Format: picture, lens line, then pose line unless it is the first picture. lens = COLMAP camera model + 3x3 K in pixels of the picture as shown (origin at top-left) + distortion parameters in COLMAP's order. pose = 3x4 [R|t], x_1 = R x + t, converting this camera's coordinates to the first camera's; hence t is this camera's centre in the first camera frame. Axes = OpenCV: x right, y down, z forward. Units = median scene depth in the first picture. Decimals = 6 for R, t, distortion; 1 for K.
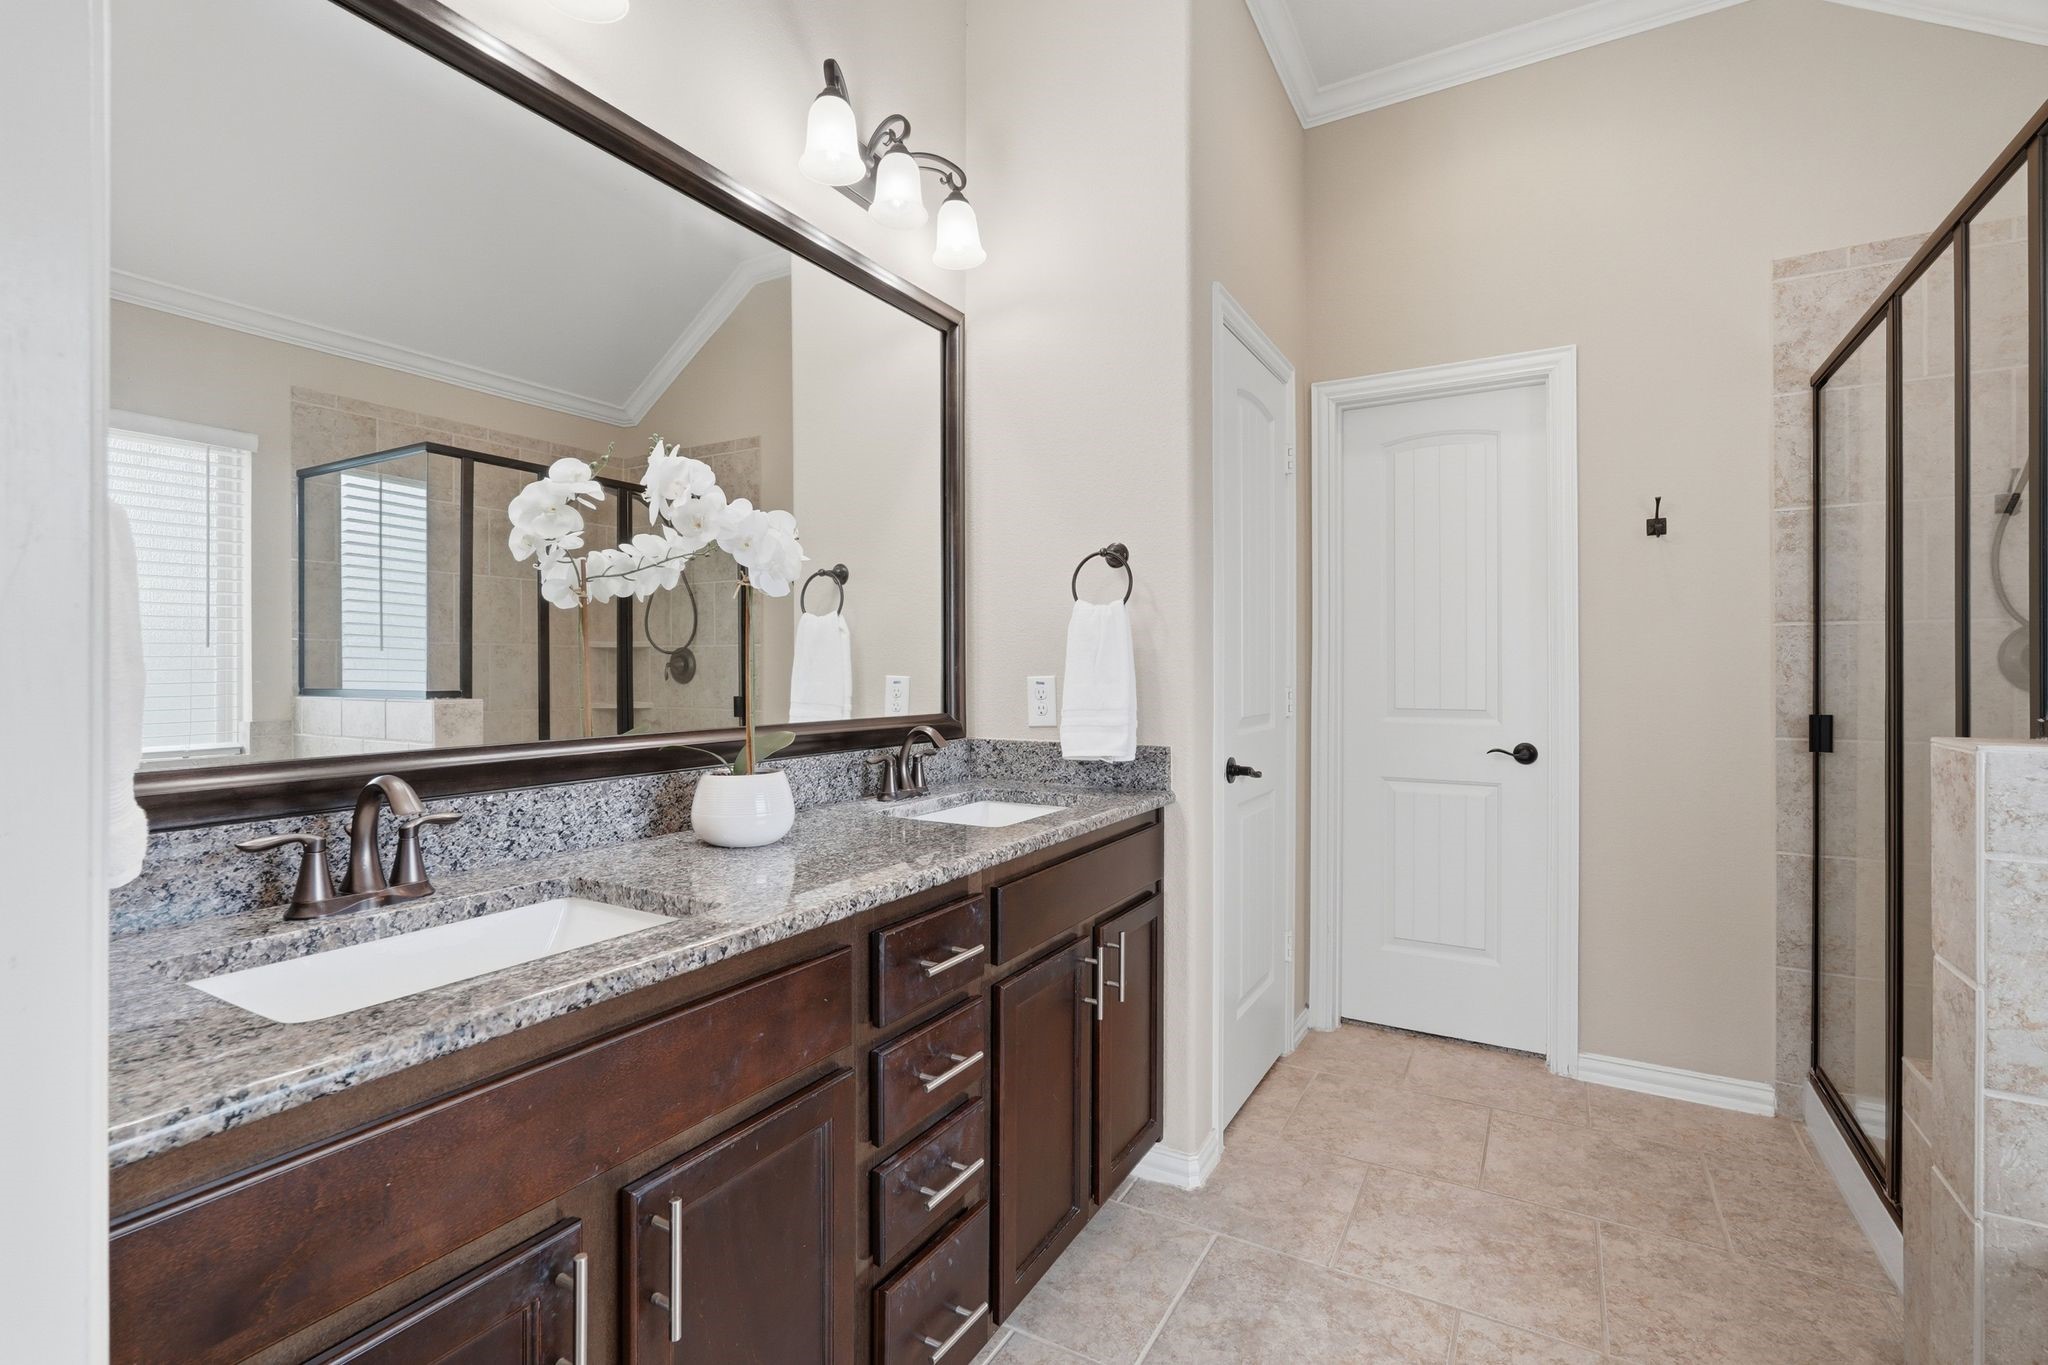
lens RADIAL K [[925.0, 0, 1022.7], [0, 925.0, 680.7], [0, 0, 1]] dist [-0.018339, 0.008540]
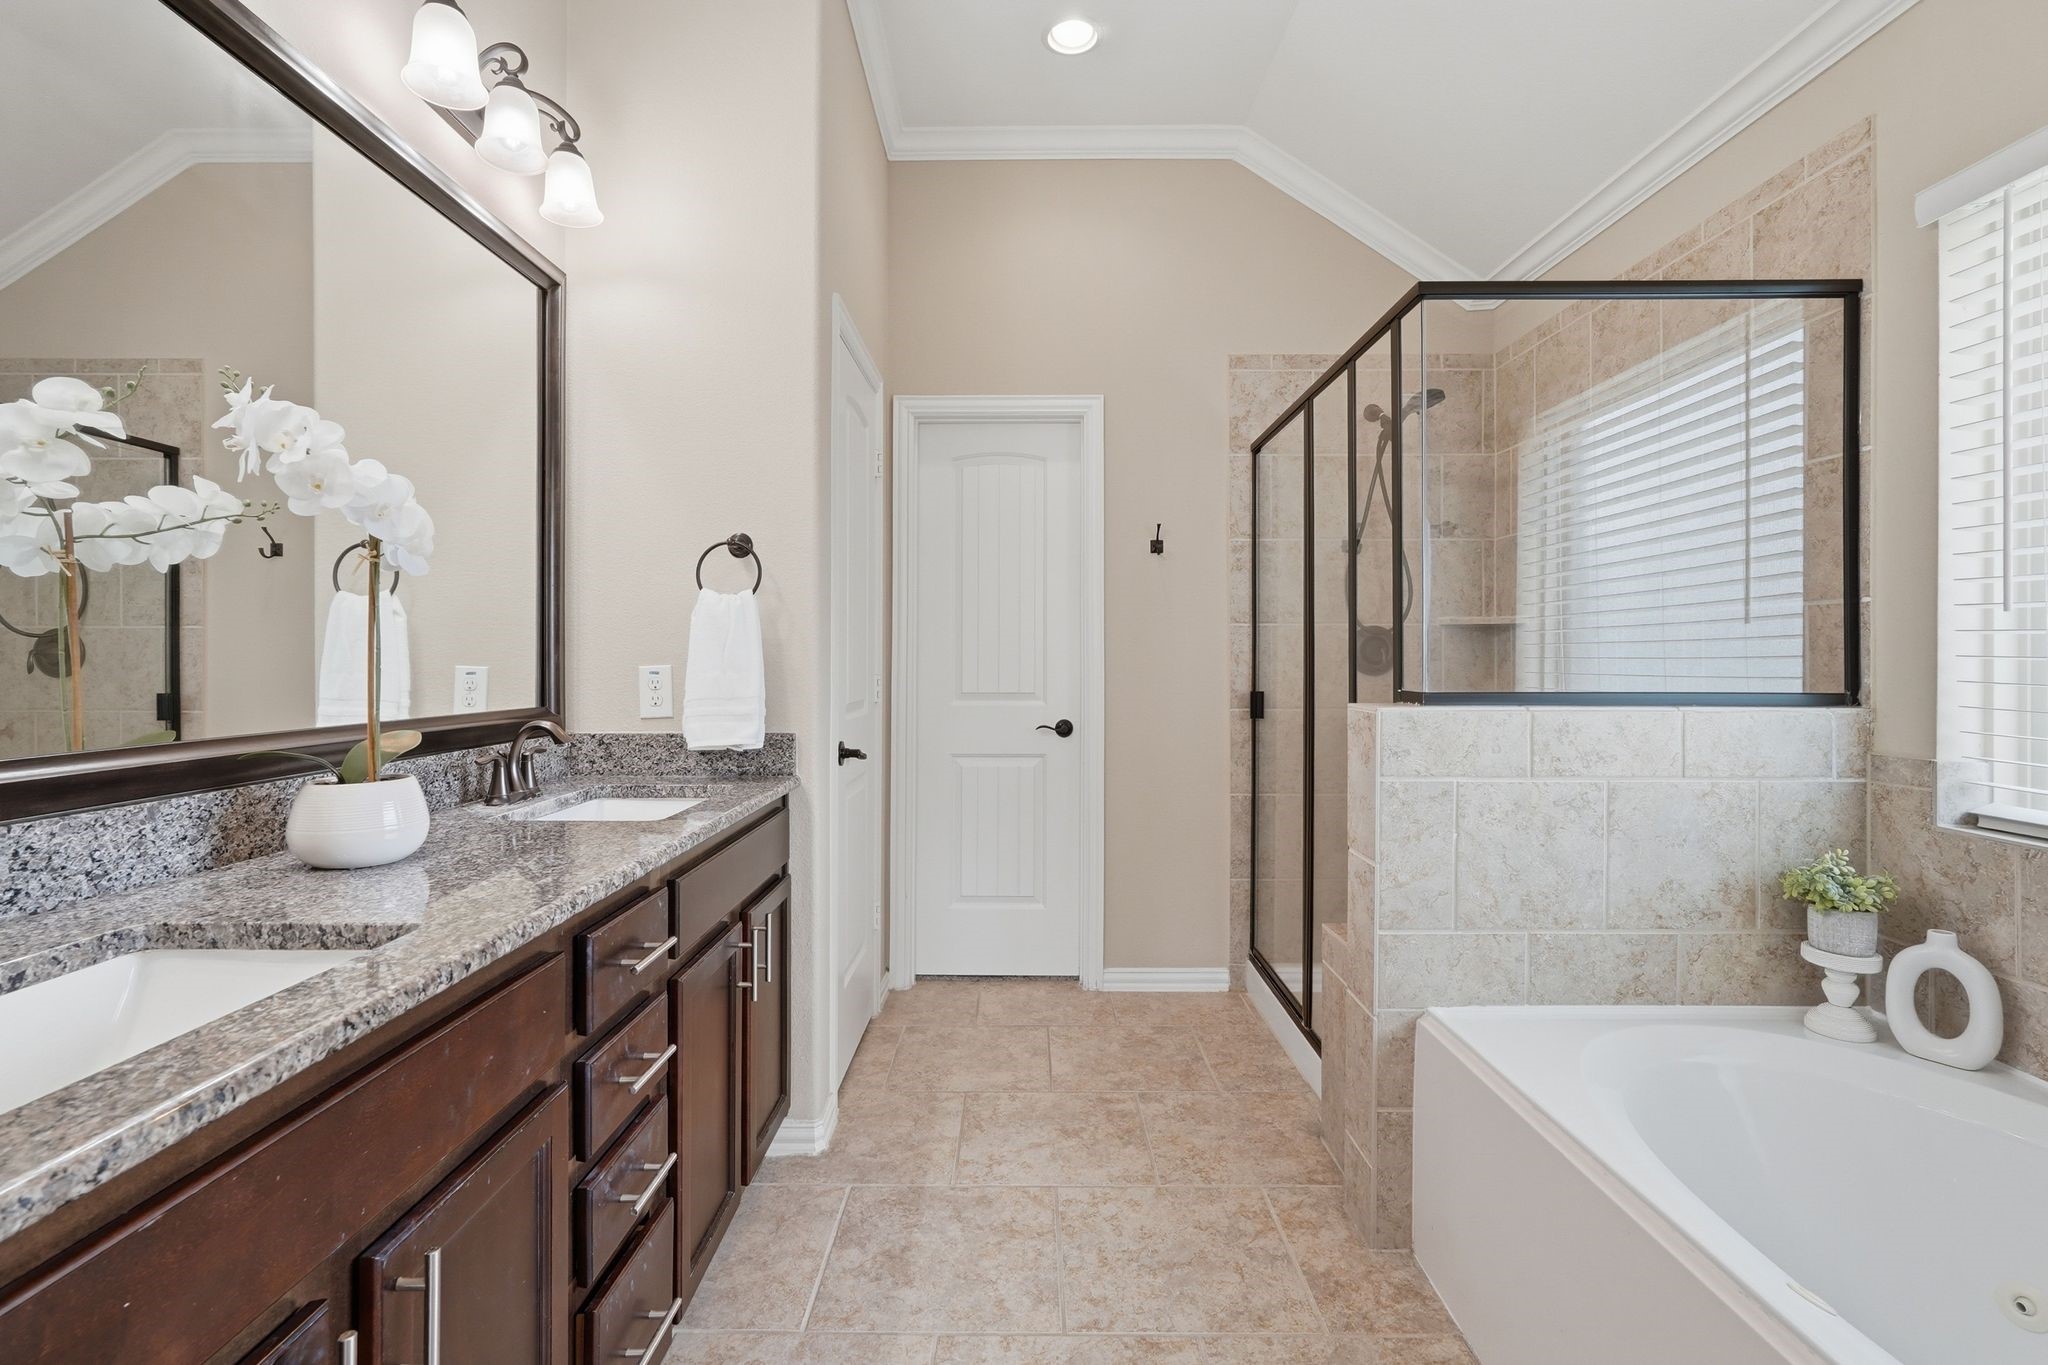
lens RADIAL K [[925.0, 0, 1020.9], [0, 925.0, 673.3], [0, 0, 1]] dist [-0.018339, 0.008540]
pose [[0.867679, -0.008425, 0.497054, -0.128925], [0.006521, 0.999963, 0.005566, 0.000117], [-0.497083, -0.001588, 0.867702, -0.025096]]
